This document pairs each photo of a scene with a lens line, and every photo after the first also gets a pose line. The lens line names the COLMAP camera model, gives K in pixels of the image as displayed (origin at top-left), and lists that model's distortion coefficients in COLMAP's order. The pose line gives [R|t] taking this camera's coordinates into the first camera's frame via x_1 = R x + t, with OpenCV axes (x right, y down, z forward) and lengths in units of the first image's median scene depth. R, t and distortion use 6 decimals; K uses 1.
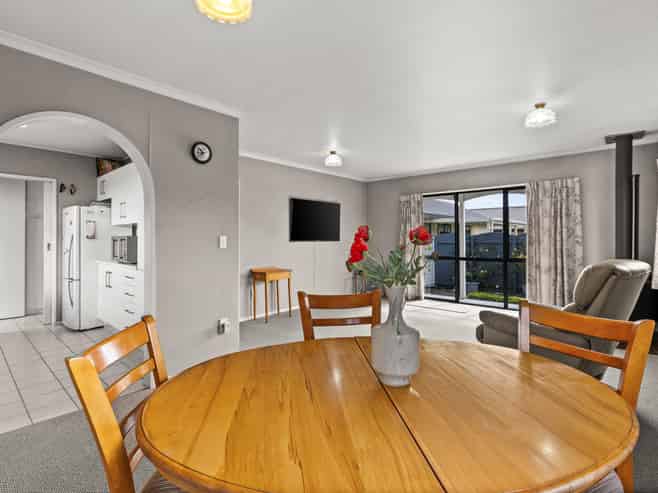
lens RADIAL K [[331.5, 0, 329.0], [0, 331.5, 246.5], [0, 0, 1]] dist [0.000498, 0.000513]
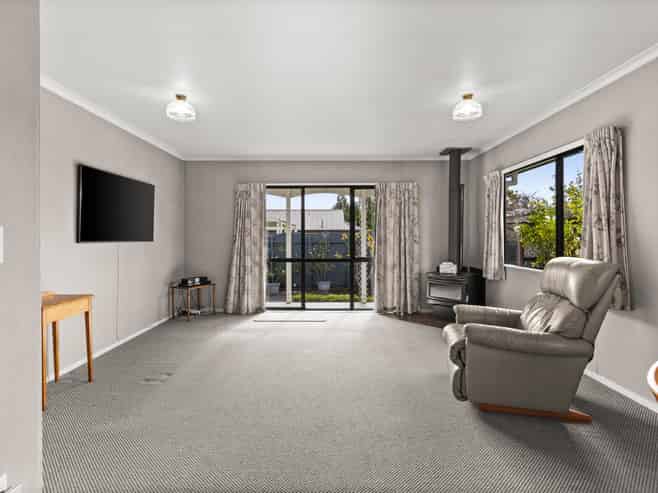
lens RADIAL K [[331.5, 0, 329.0], [0, 331.5, 246.5], [0, 0, 1]] dist [0.000498, 0.000513]
pose [[0.751436, -0.015483, 0.659624, -0.183281], [0.016242, 0.999856, 0.004965, -0.004665], [-0.659606, 0.006983, 0.751579, 0.342096]]
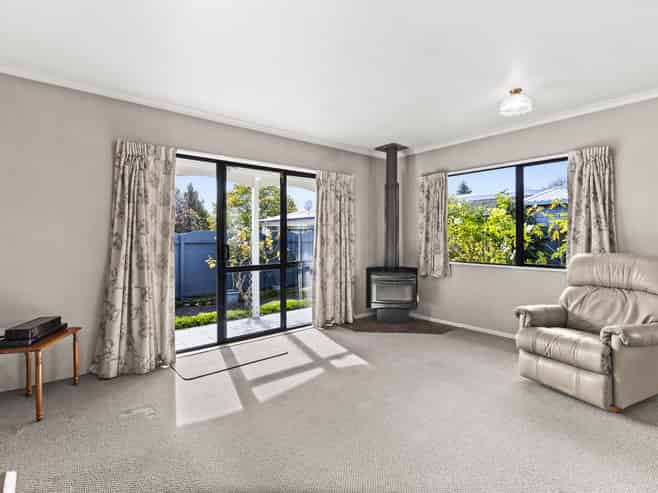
lens RADIAL K [[322.6, 0, 321.3], [0, 322.6, 242.9], [0, 0, 1]] dist [-0.000826, 0.000053]
pose [[0.170192, -0.018307, 0.985241, -0.207668], [0.028259, 0.999507, 0.013690, -0.020276], [-0.985006, 0.025512, 0.170625, 0.870753]]
